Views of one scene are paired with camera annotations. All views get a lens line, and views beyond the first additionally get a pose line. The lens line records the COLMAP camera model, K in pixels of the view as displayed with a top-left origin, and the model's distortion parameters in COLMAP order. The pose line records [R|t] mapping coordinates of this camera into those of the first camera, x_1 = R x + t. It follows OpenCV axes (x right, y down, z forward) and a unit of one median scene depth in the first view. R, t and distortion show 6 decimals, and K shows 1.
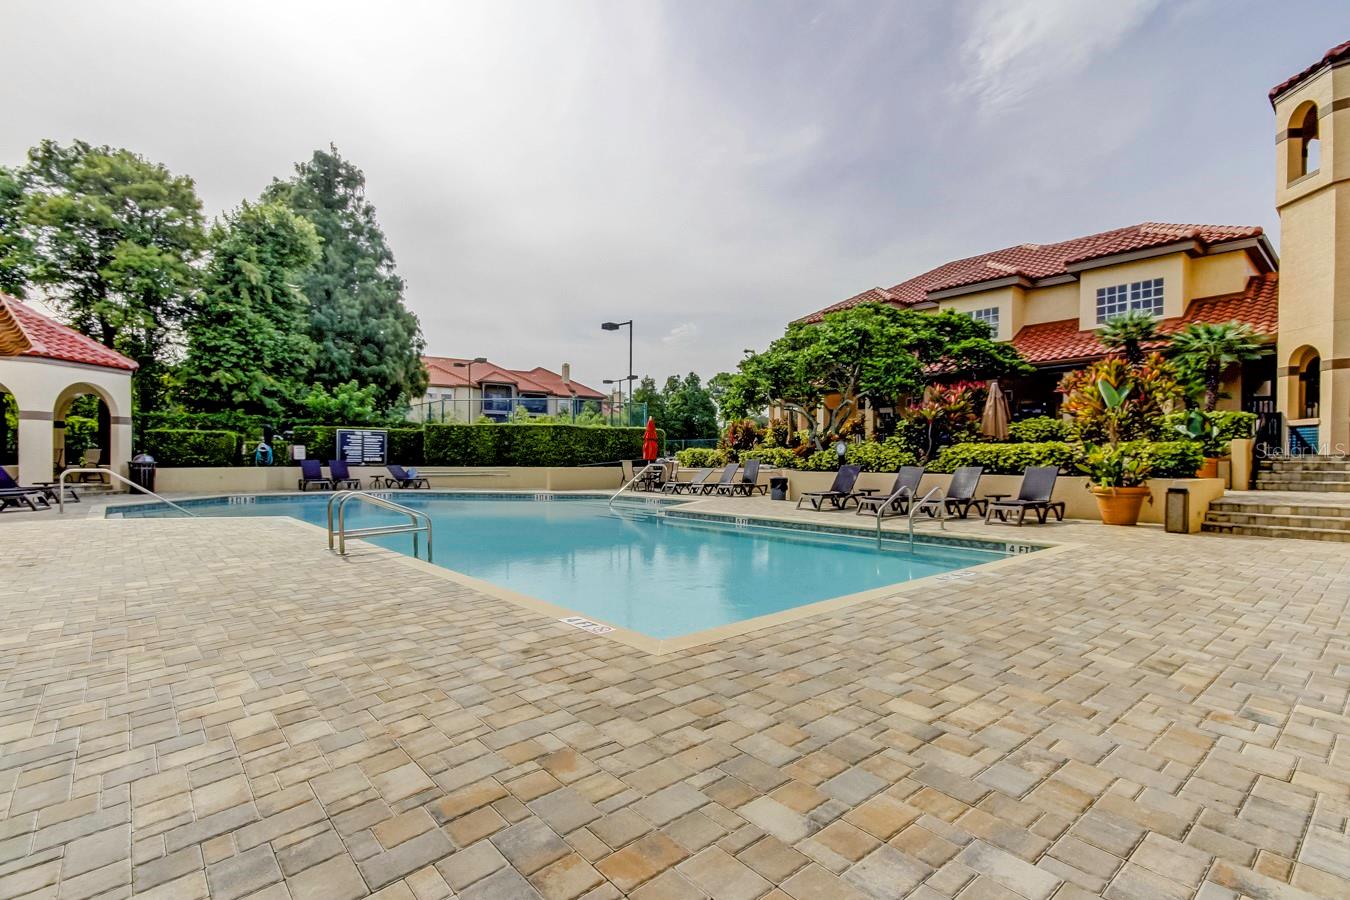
lens RADIAL K [[632.2, 0, 689.8], [0, 632.2, 465.3], [0, 0, 1]] dist [0.022225, -0.010148]
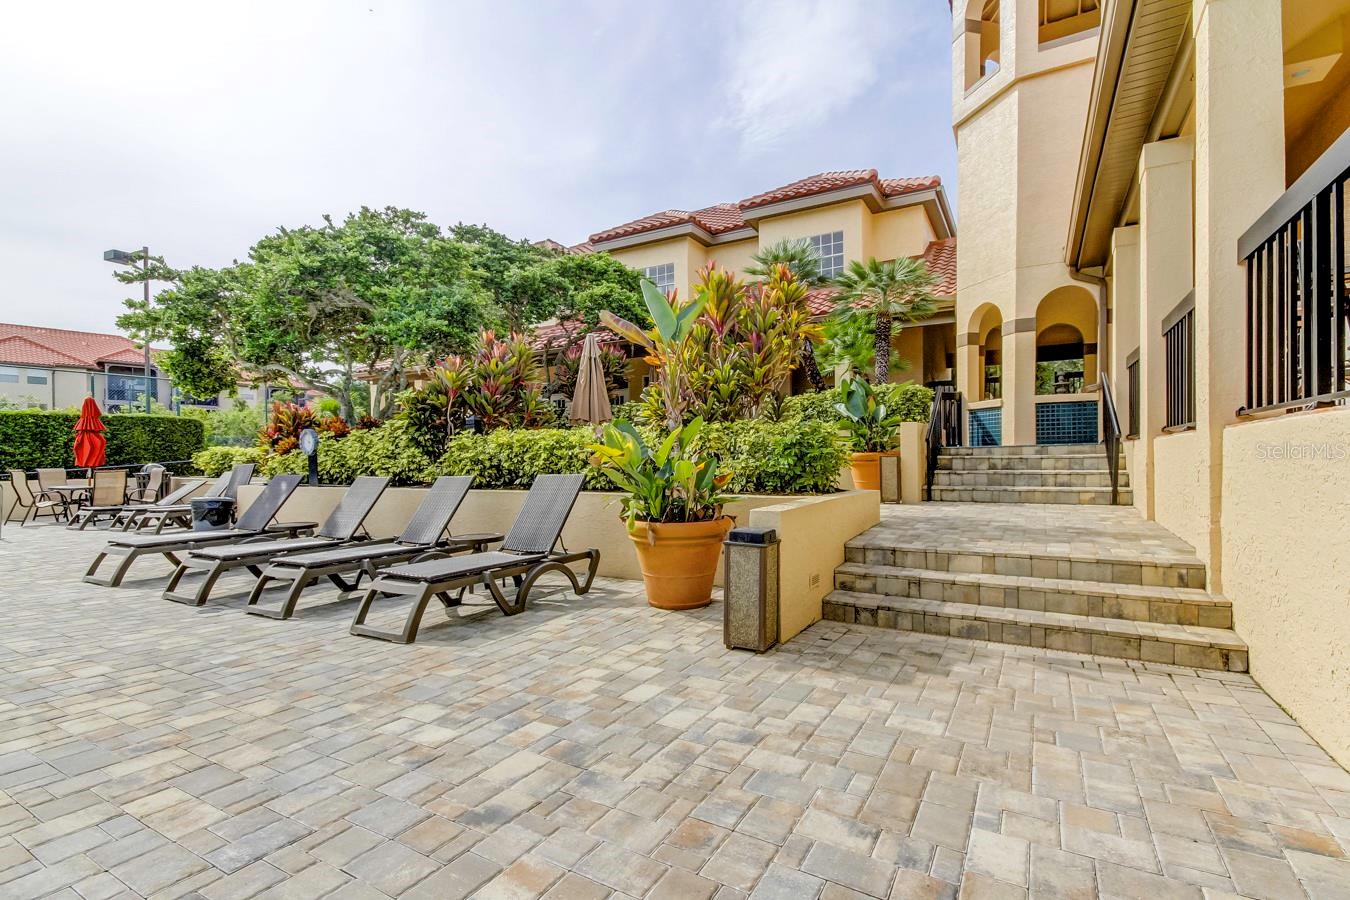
lens RADIAL K [[632.2, 0, 689.8], [0, 632.2, 465.3], [0, 0, 1]] dist [0.022225, -0.010148]
pose [[0.941924, -0.017450, 0.335372, 0.298191], [0.017790, 0.999840, 0.002058, -0.002113], [-0.335354, 0.004028, 0.942084, 0.323842]]
